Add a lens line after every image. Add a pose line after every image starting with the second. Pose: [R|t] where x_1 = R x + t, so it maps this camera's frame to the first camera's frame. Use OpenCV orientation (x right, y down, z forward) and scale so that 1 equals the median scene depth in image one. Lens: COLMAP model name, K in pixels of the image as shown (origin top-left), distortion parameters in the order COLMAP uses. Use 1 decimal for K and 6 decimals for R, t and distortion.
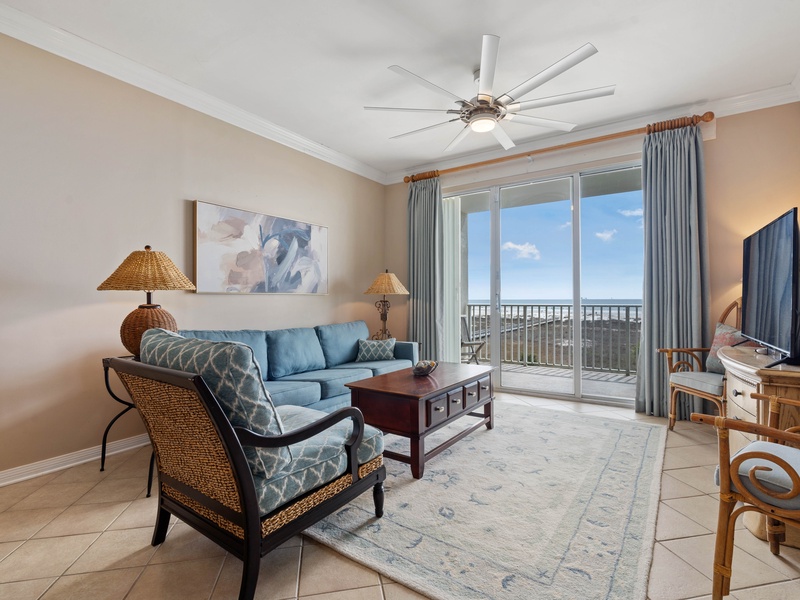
lens RADIAL K [[401.9, 0, 399.7], [0, 401.9, 304.2], [0, 0, 1]] dist [-0.000240, 0.000308]
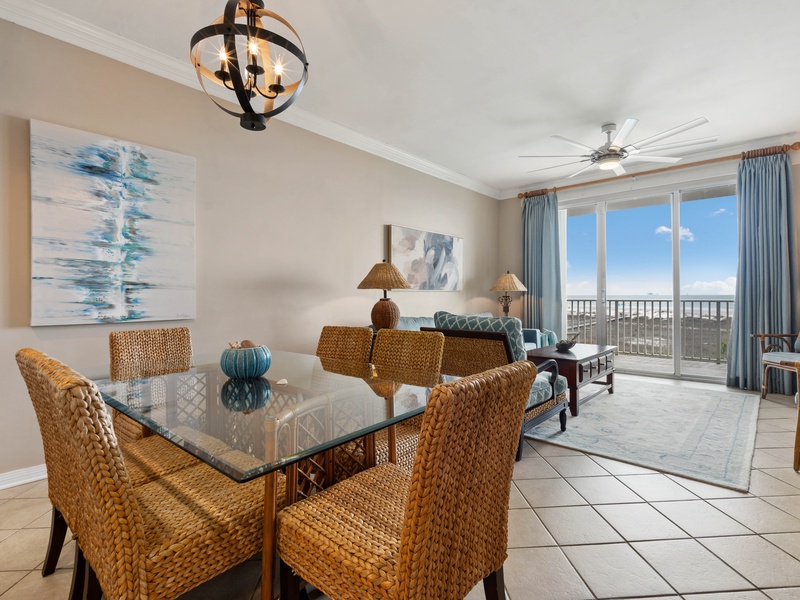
lens RADIAL K [[409.3, 0, 400.0], [0, 409.3, 300.0], [0, 0, 1]] dist [0.001729, 0.000238]
pose [[0.992213, 0.001311, -0.124545, -0.266100], [-0.001416, 0.999999, -0.000756, 0.005751], [0.124544, 0.000926, 0.992214, -0.375247]]
